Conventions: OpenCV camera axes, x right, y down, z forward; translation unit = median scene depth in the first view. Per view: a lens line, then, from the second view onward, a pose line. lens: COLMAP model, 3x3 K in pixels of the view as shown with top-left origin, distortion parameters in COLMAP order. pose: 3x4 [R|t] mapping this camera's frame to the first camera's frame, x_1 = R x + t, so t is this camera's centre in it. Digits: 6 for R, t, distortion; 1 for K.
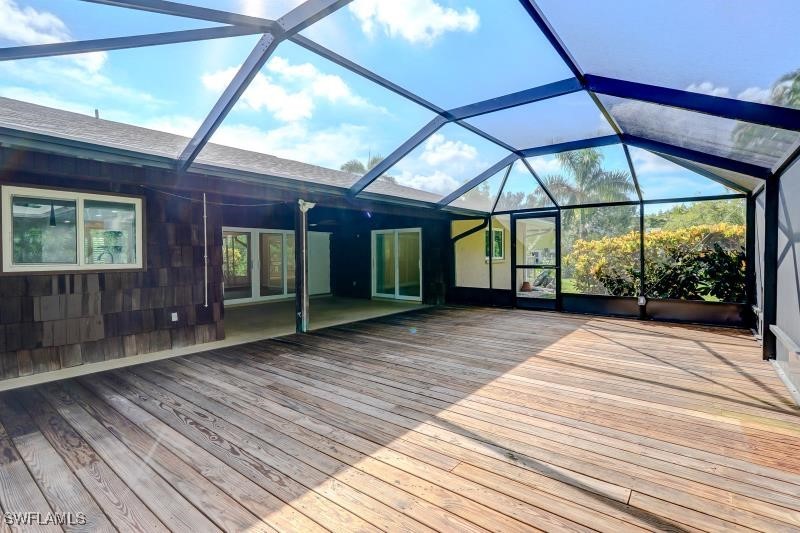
lens RADIAL K [[383.7, 0, 380.8], [0, 383.7, 266.4], [0, 0, 1]] dist [-0.001173, -0.000001]
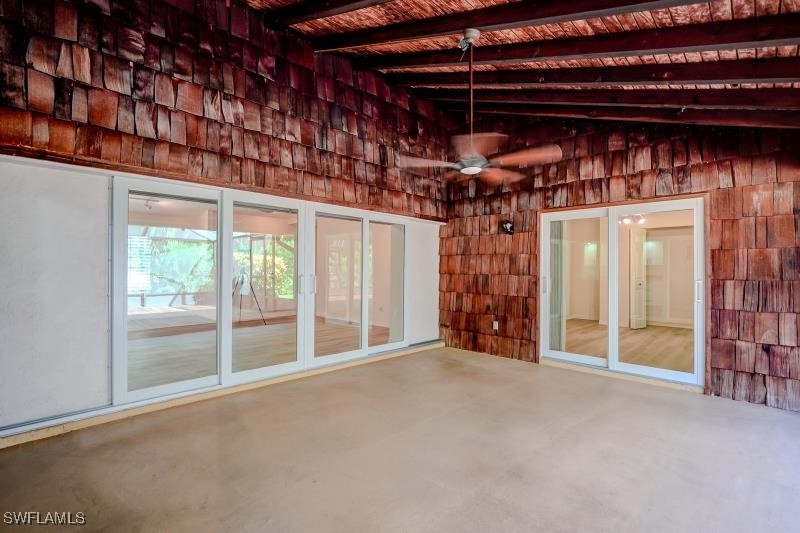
lens RADIAL K [[383.7, 0, 380.8], [0, 383.7, 266.4], [0, 0, 1]] dist [-0.001173, -0.000001]
pose [[0.992133, 0.015870, -0.124179, -0.144059], [-0.020148, 0.999243, -0.033271, -0.012148], [0.123557, 0.035511, 0.991702, 0.438738]]
